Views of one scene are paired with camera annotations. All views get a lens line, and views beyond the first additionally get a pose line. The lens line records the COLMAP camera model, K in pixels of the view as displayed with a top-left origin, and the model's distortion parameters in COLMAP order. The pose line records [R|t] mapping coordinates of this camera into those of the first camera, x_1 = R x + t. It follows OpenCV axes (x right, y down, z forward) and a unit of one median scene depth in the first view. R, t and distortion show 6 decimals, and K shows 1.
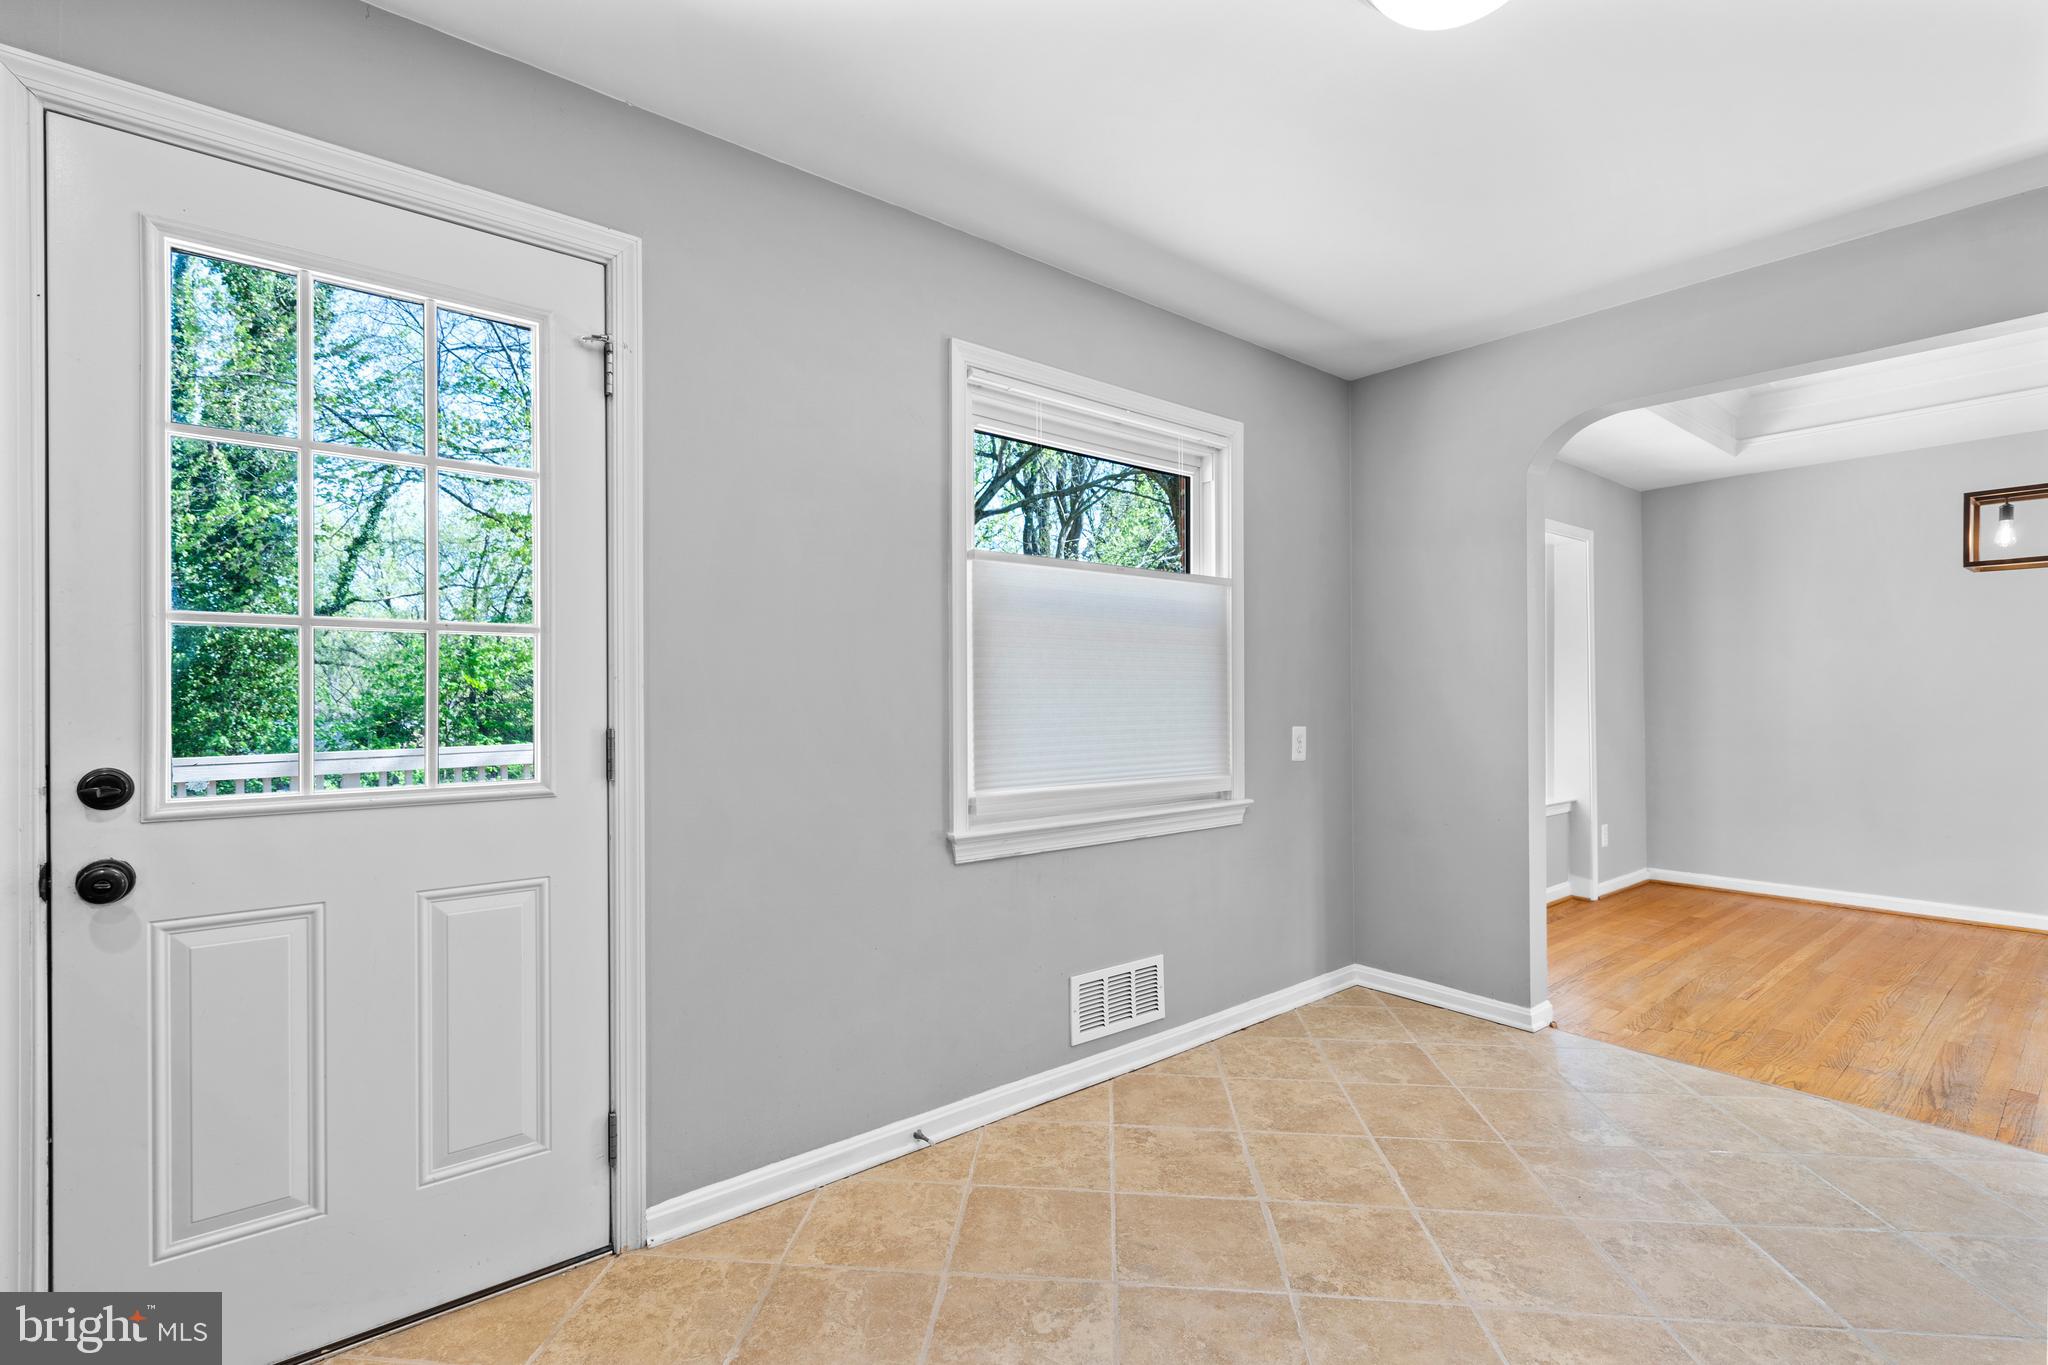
lens RADIAL K [[951.0, 0, 1022.3], [0, 951.0, 692.3], [0, 0, 1]] dist [-0.004521, 0.000848]
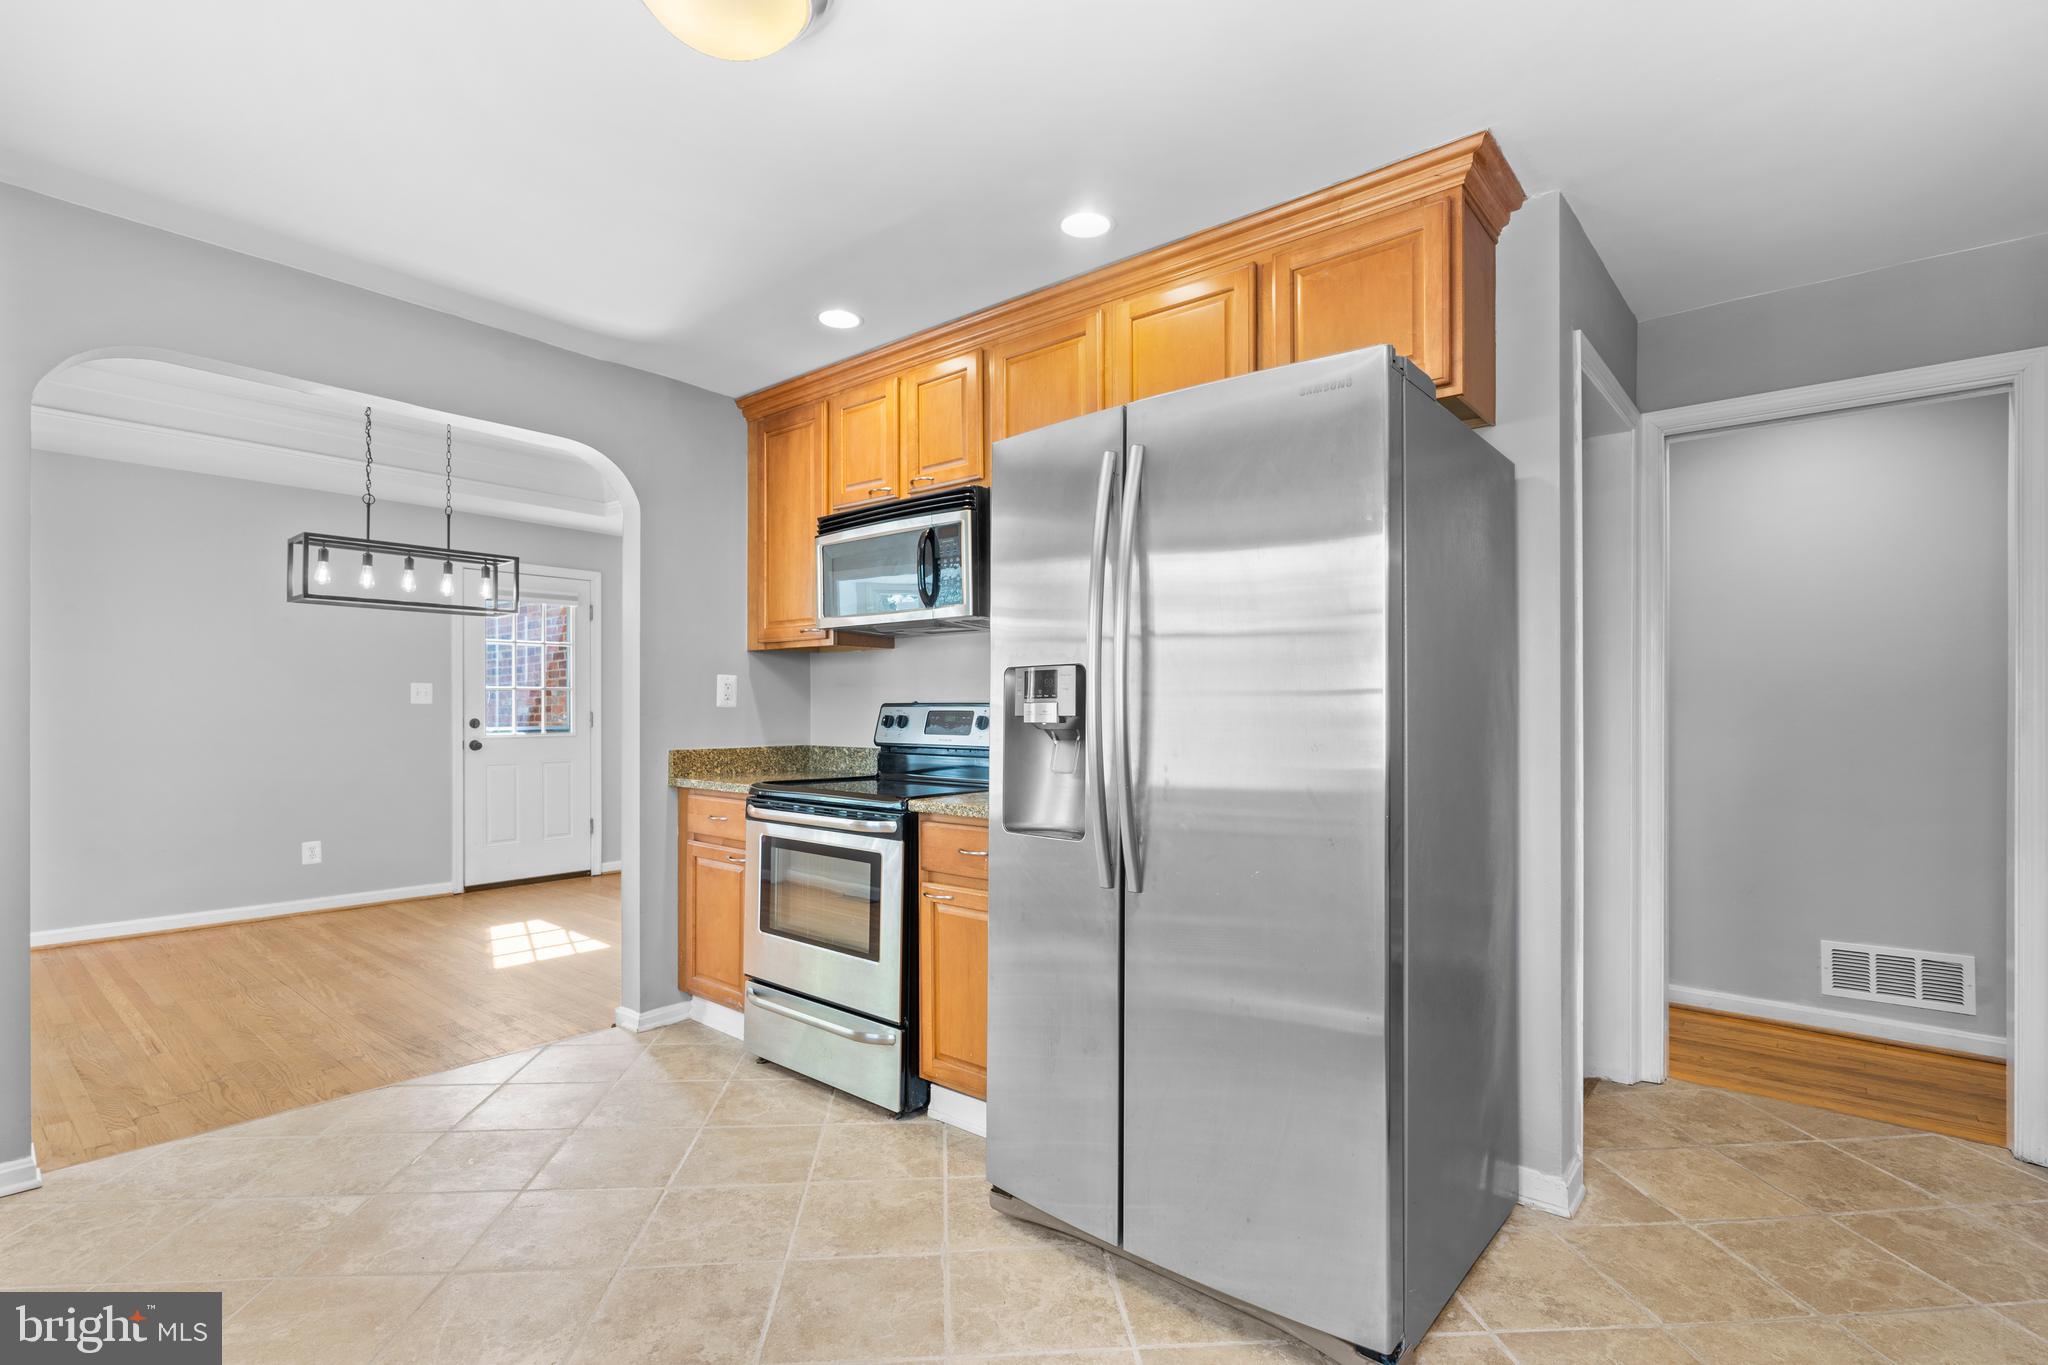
lens RADIAL K [[945.3, 0, 1017.1], [0, 945.3, 708.2], [0, 0, 1]] dist [0.000053, 0.000466]
pose [[-0.171913, 0.007544, 0.985083, -0.331117], [-0.005526, 0.999948, -0.008622, 0.004268], [-0.985097, -0.006925, -0.171862, 0.472430]]
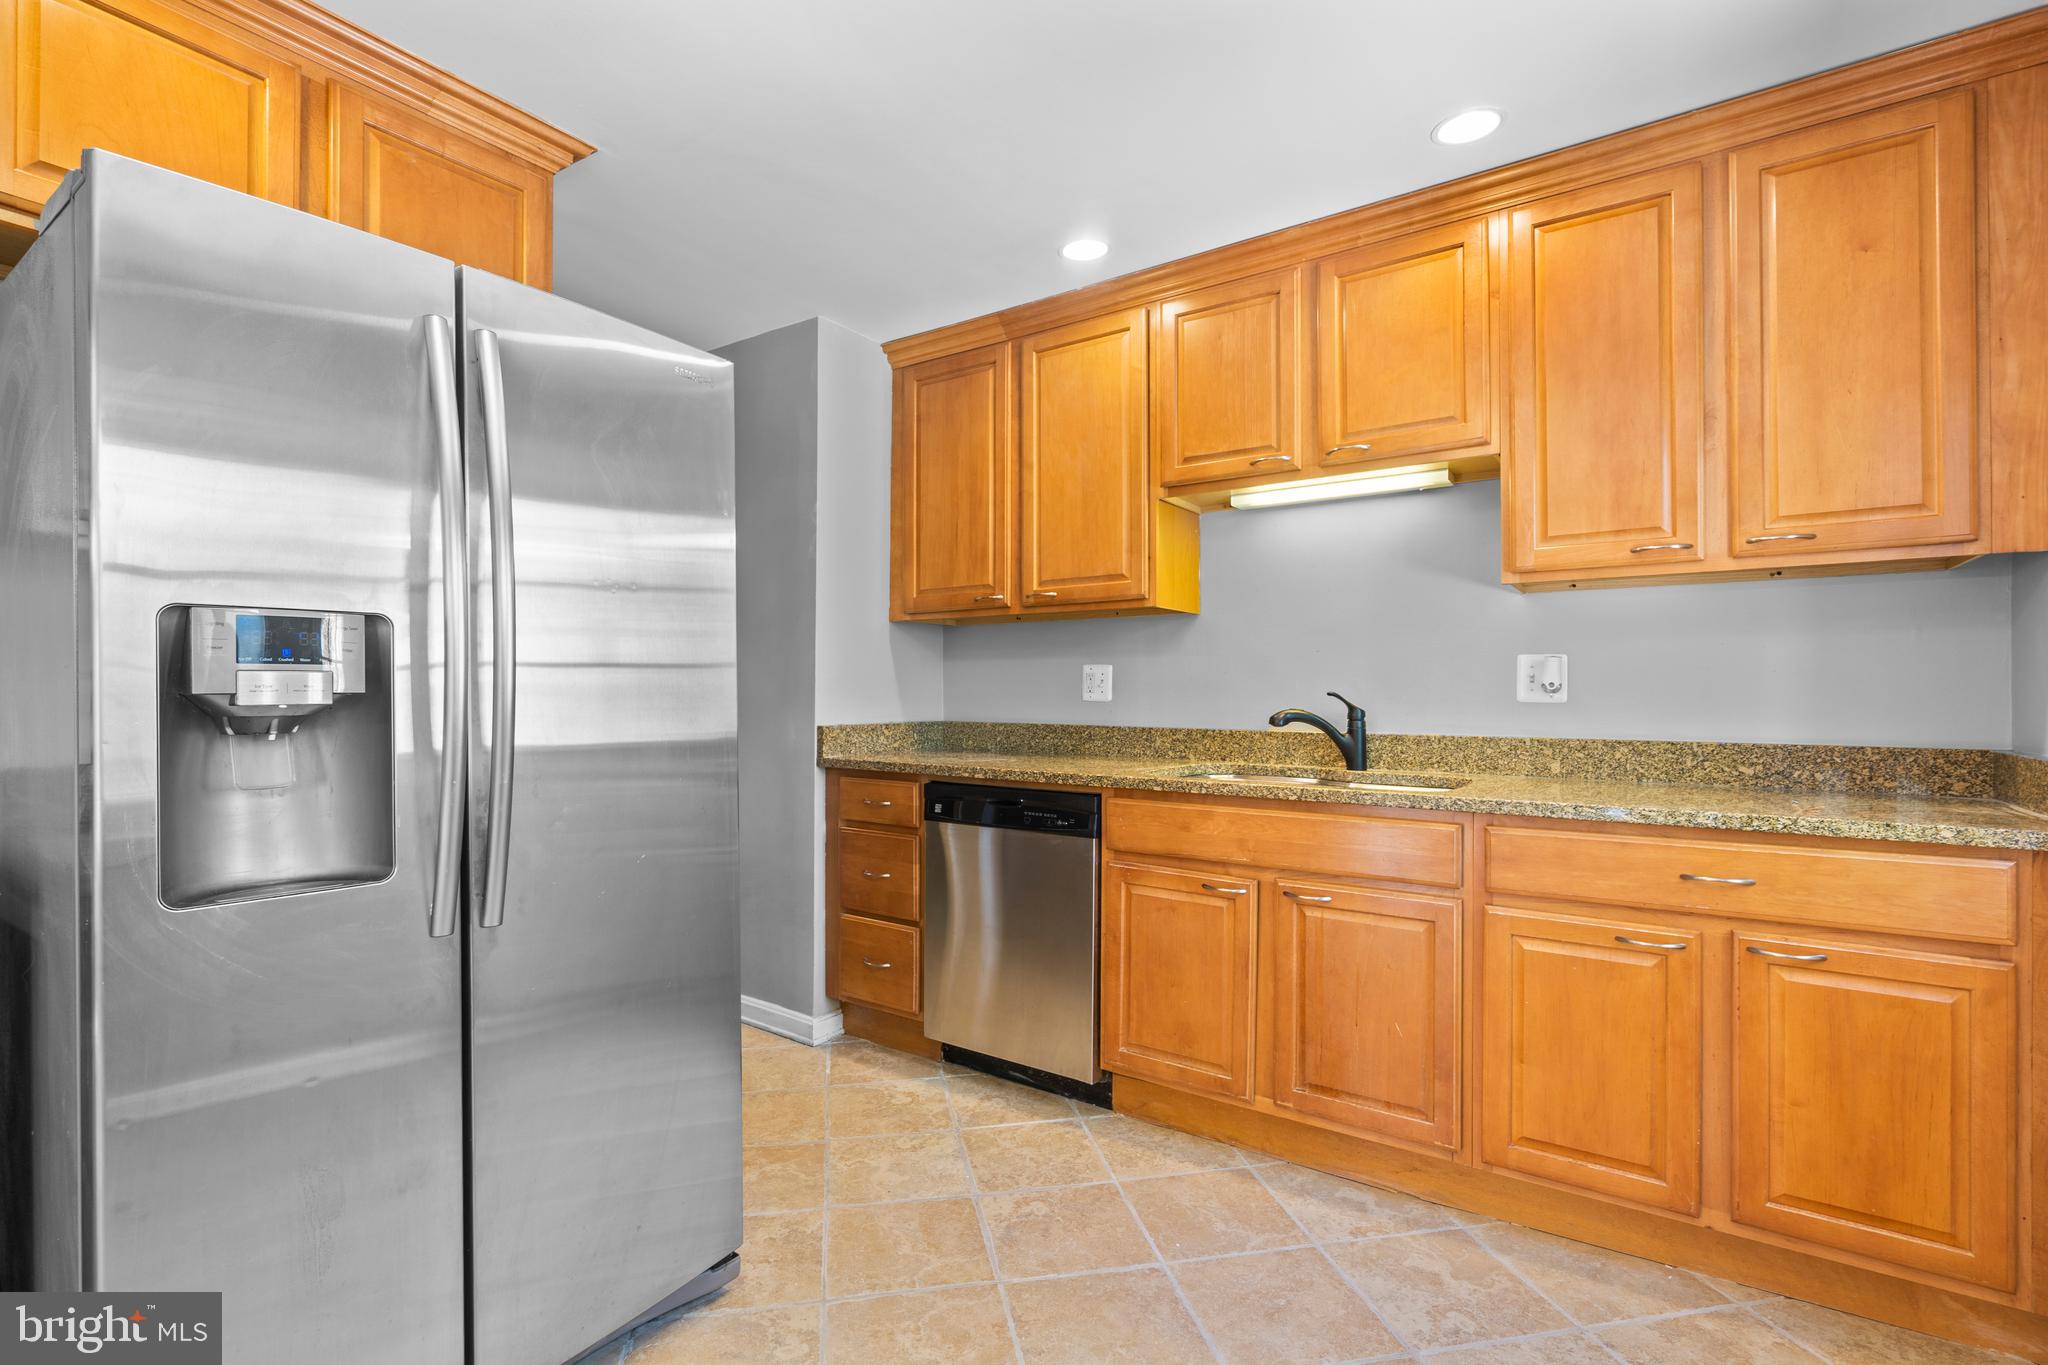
lens RADIAL K [[951.0, 0, 1022.3], [0, 951.0, 692.3], [0, 0, 1]] dist [-0.004521, 0.000848]
pose [[-0.964156, 0.004227, -0.265301, 0.185369], [0.004912, 0.999986, -0.001918, 0.005825], [0.265289, -0.003152, -0.964164, 0.843802]]
